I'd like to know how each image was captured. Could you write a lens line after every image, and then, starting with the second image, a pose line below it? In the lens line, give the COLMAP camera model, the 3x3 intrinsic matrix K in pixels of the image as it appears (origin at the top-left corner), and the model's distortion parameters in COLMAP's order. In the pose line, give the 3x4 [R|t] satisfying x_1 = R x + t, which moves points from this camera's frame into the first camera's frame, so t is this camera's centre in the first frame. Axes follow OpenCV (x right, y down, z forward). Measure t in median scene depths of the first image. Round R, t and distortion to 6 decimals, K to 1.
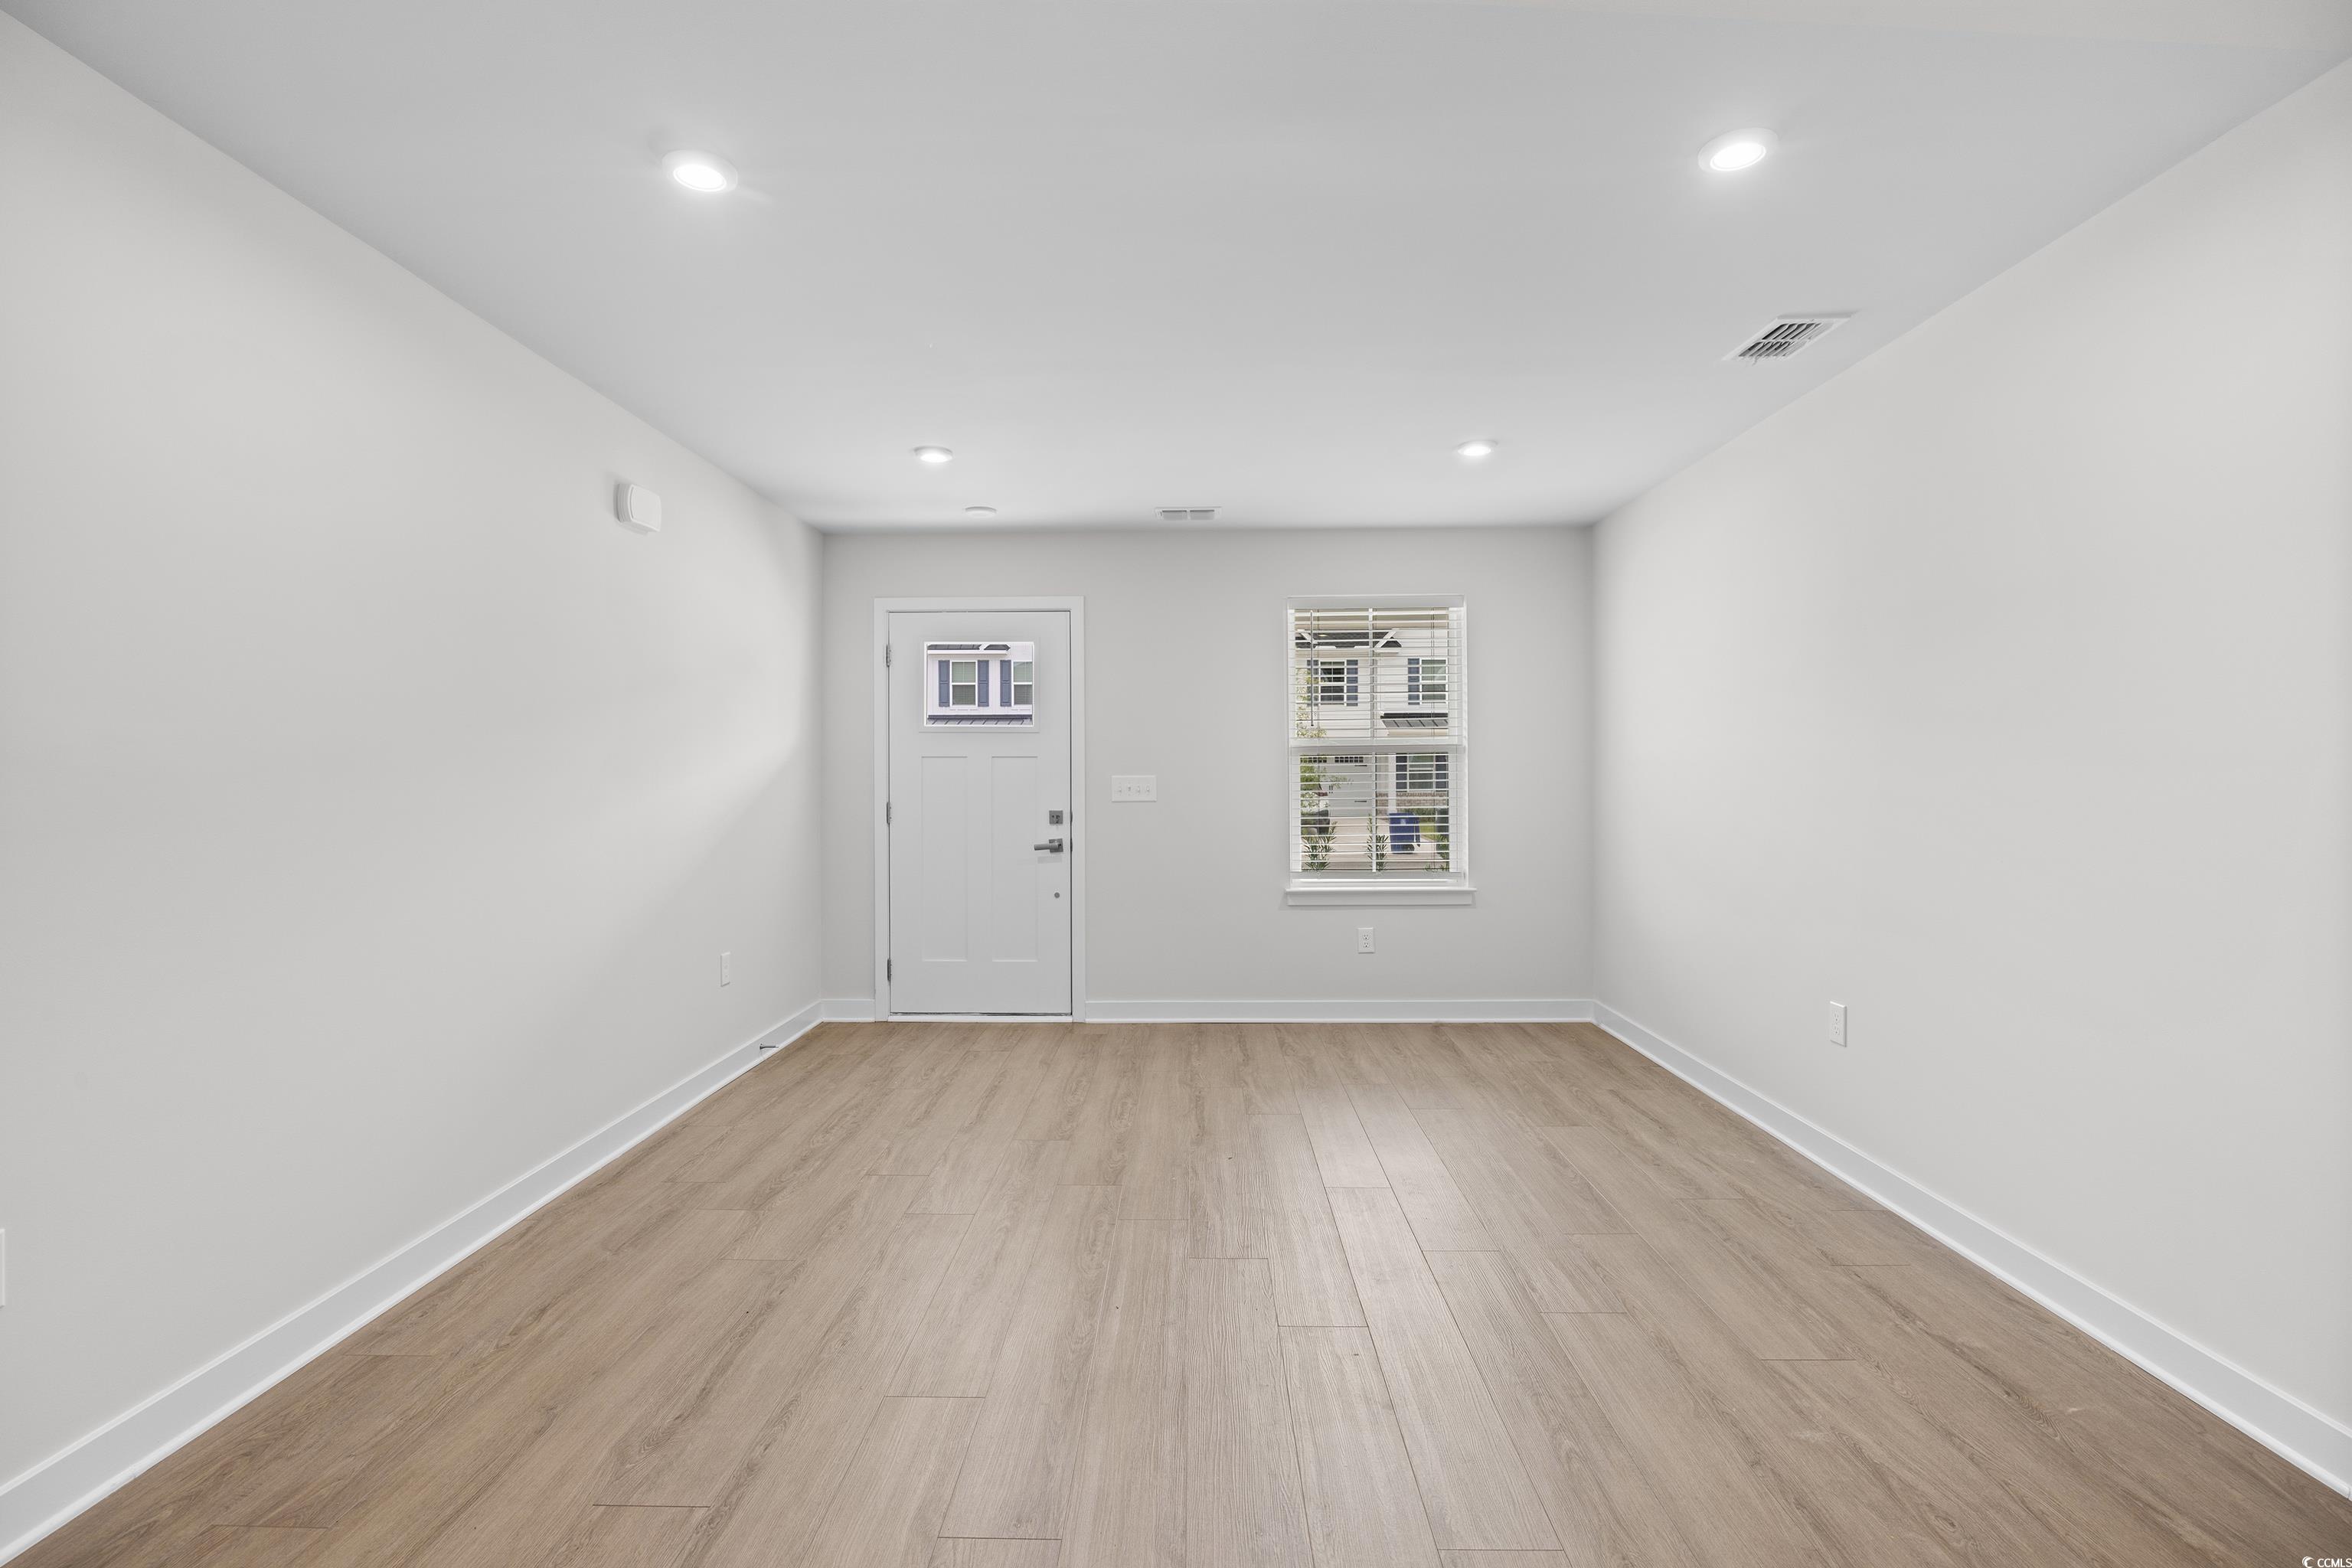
lens RADIAL K [[1099.6, 0, 1164.1], [0, 1099.6, 781.0], [0, 0, 1]] dist [-0.011971, 0.001225]
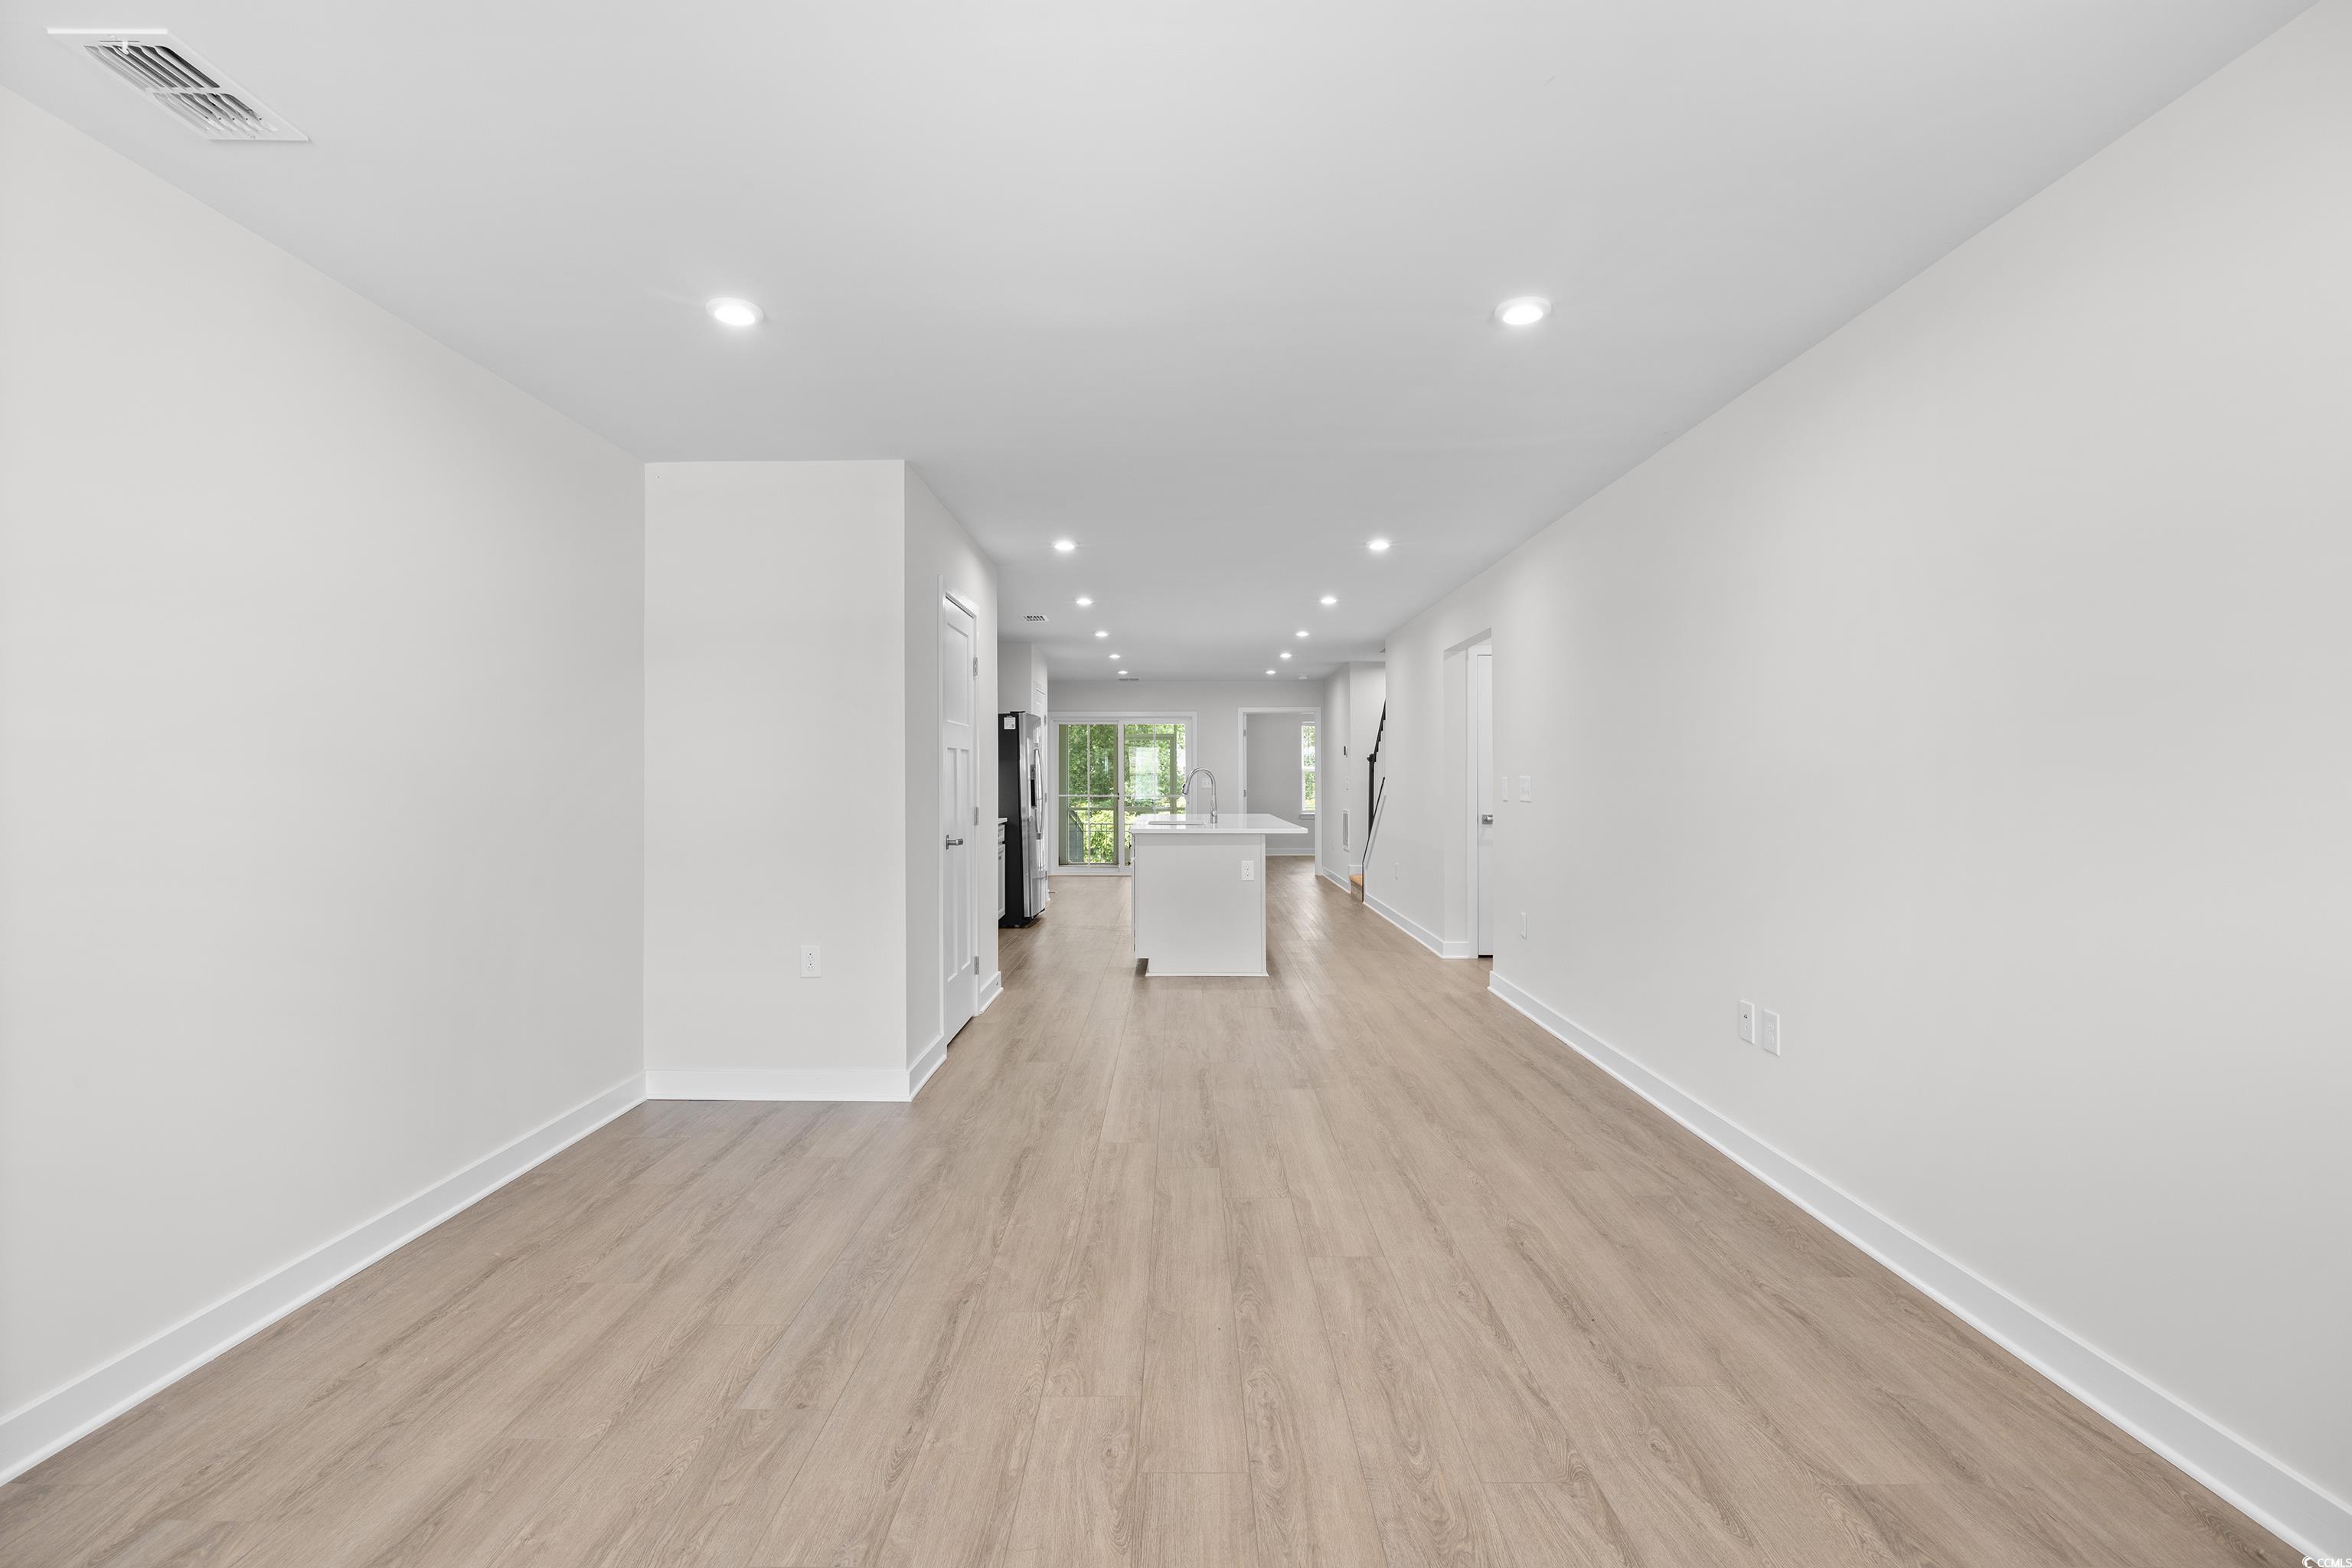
lens RADIAL K [[1099.6, 0, 1167.1], [0, 1099.6, 788.0], [0, 0, 1]] dist [-0.011971, 0.001225]
pose [[-0.999880, 0.004149, -0.014912, 0.013840], [0.003916, 0.999871, 0.015608, -0.009536], [0.014975, 0.015547, -0.999767, 1.705627]]
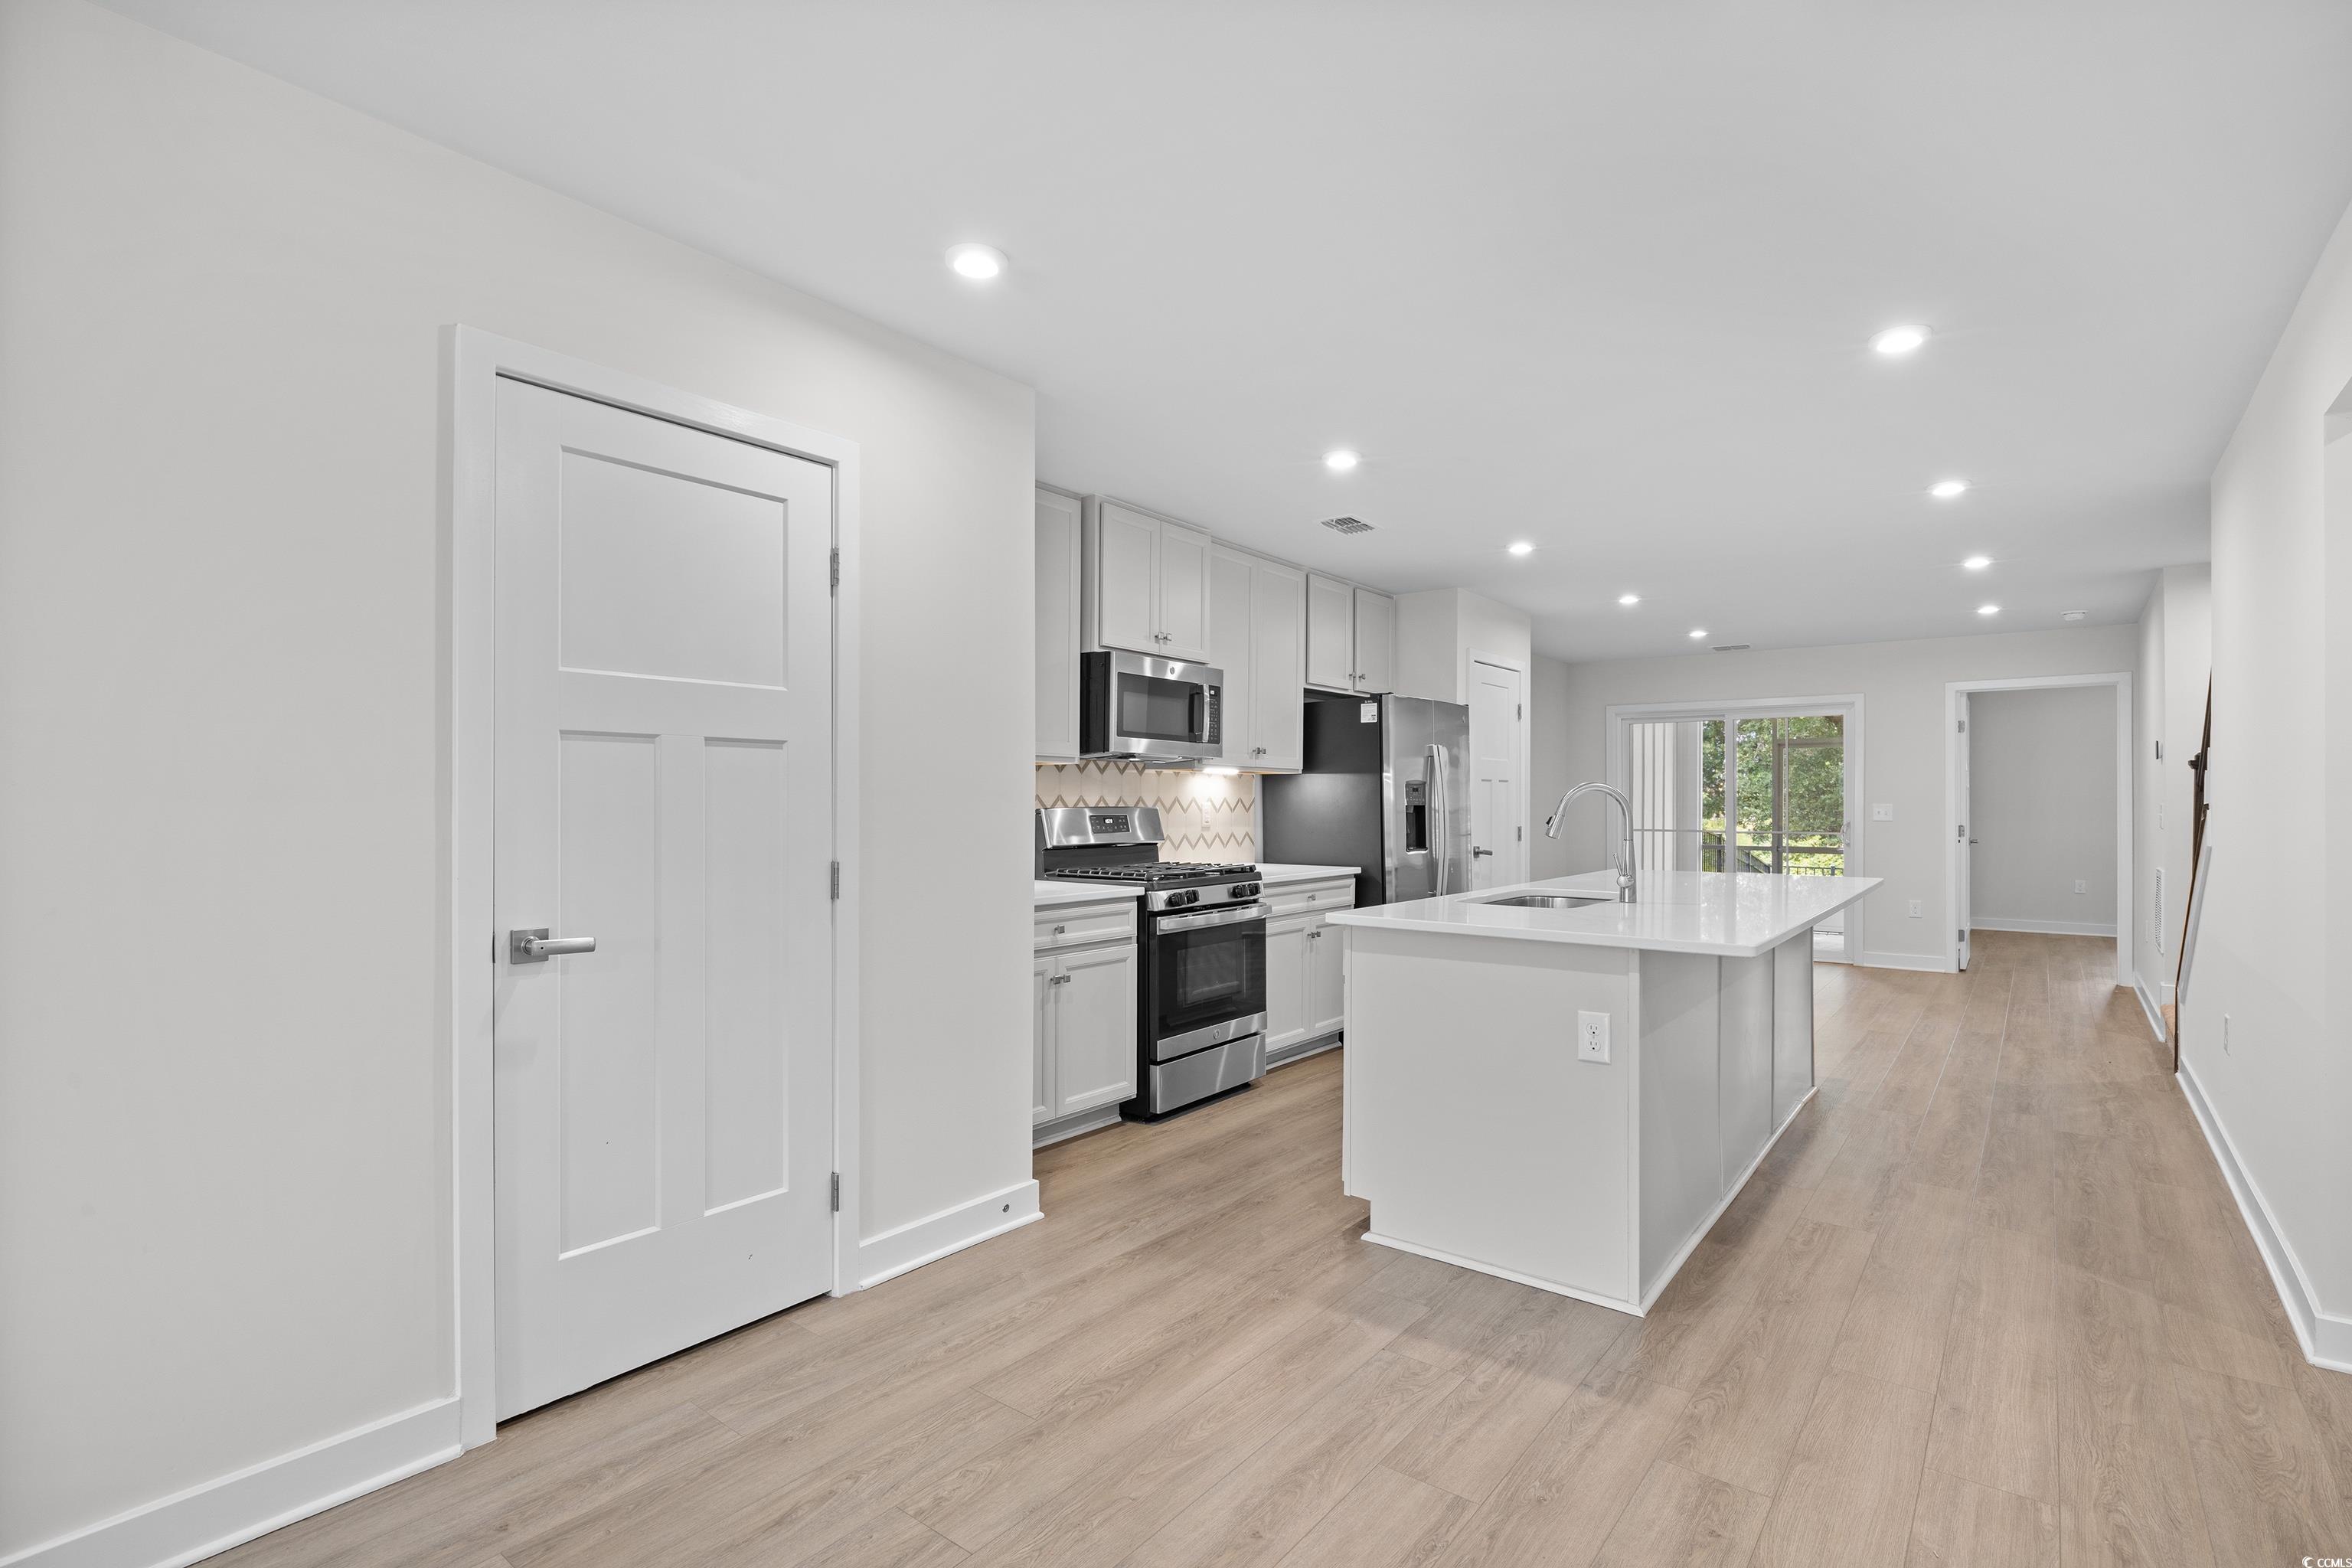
lens RADIAL K [[1099.6, 0, 1180.3], [0, 1099.6, 802.9], [0, 0, 1]] dist [-0.011971, 0.001225]
pose [[-0.802828, 0.000247, 0.596211, -0.461753], [0.003955, 0.999980, 0.004911, 0.000232], [-0.596198, 0.006301, -0.802813, 0.322737]]
